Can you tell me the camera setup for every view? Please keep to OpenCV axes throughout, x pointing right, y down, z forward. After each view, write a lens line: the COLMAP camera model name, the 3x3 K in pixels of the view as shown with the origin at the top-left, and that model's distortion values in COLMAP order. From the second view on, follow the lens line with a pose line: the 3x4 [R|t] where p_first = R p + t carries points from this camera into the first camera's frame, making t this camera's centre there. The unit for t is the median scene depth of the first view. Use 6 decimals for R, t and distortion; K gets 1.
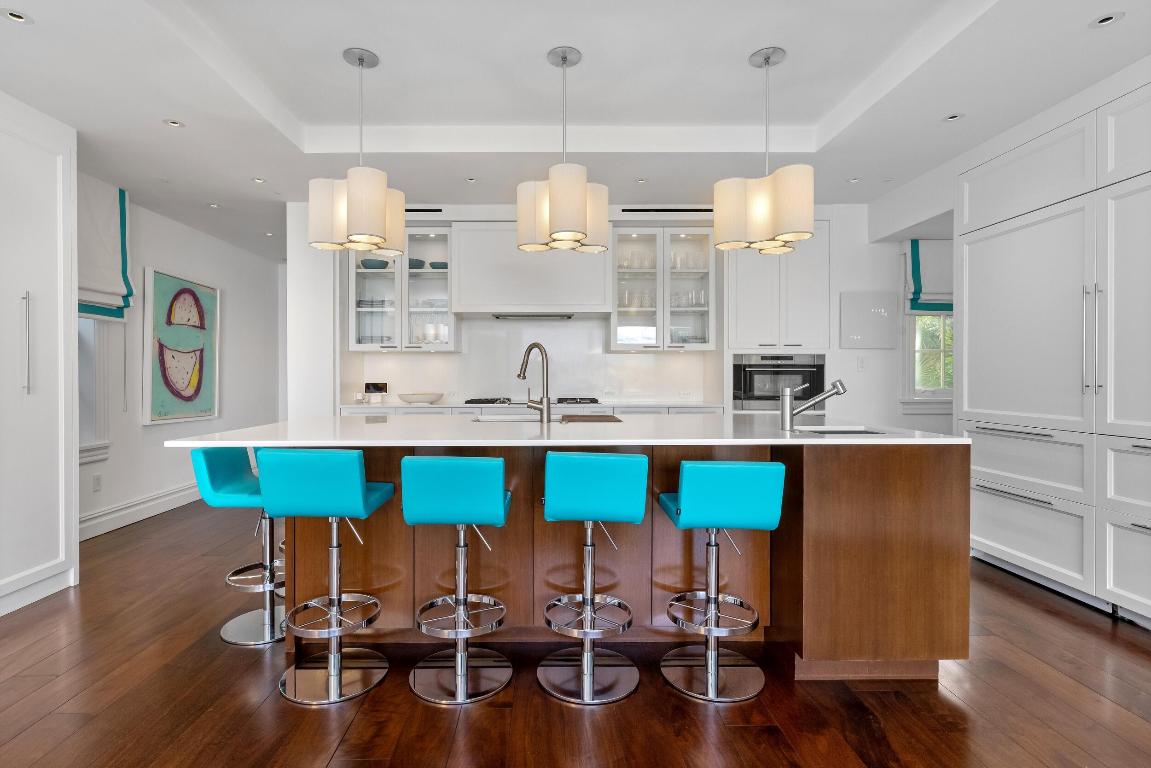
lens RADIAL K [[597.5, 0, 568.2], [0, 597.5, 380.9], [0, 0, 1]] dist [-0.007691, 0.000389]
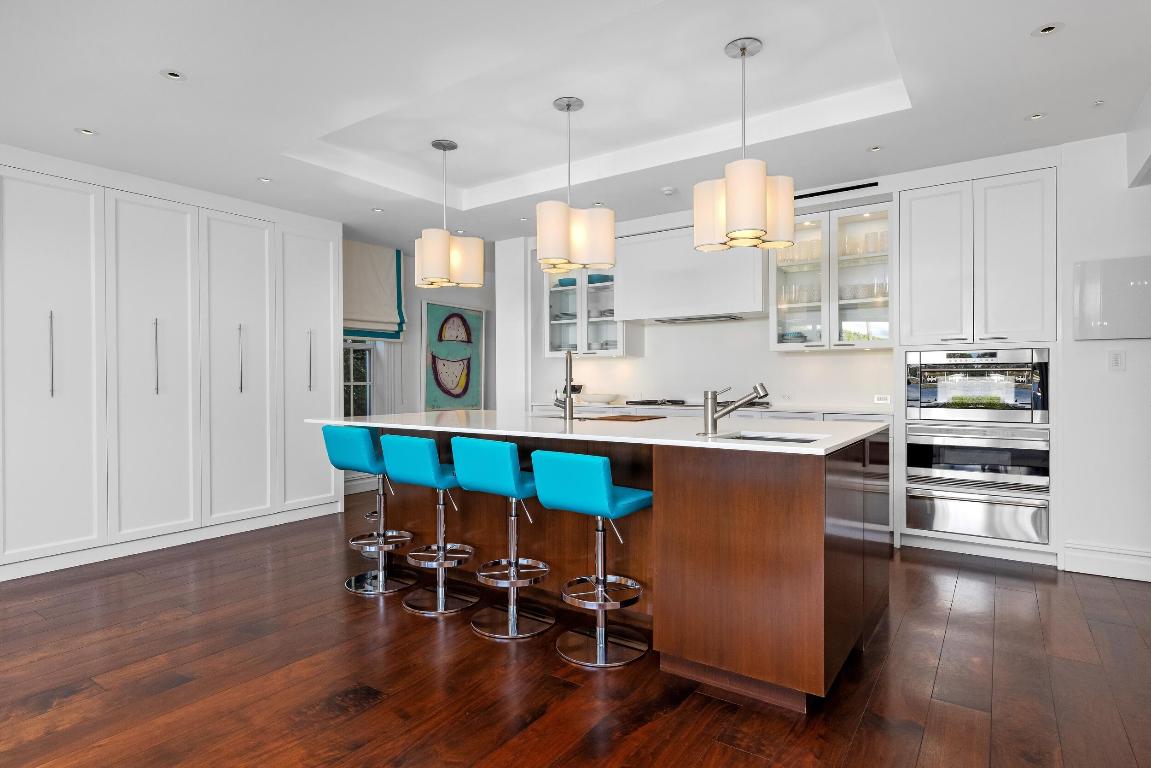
lens RADIAL K [[647.9, 0, 575.8], [0, 647.9, 380.5], [0, 0, 1]] dist [-0.002995, 0.000876]
pose [[0.799842, 0.000181, -0.600211, 0.457684], [-0.002548, 0.999992, -0.003095, -0.000797], [0.600205, 0.004005, 0.799836, 0.001642]]
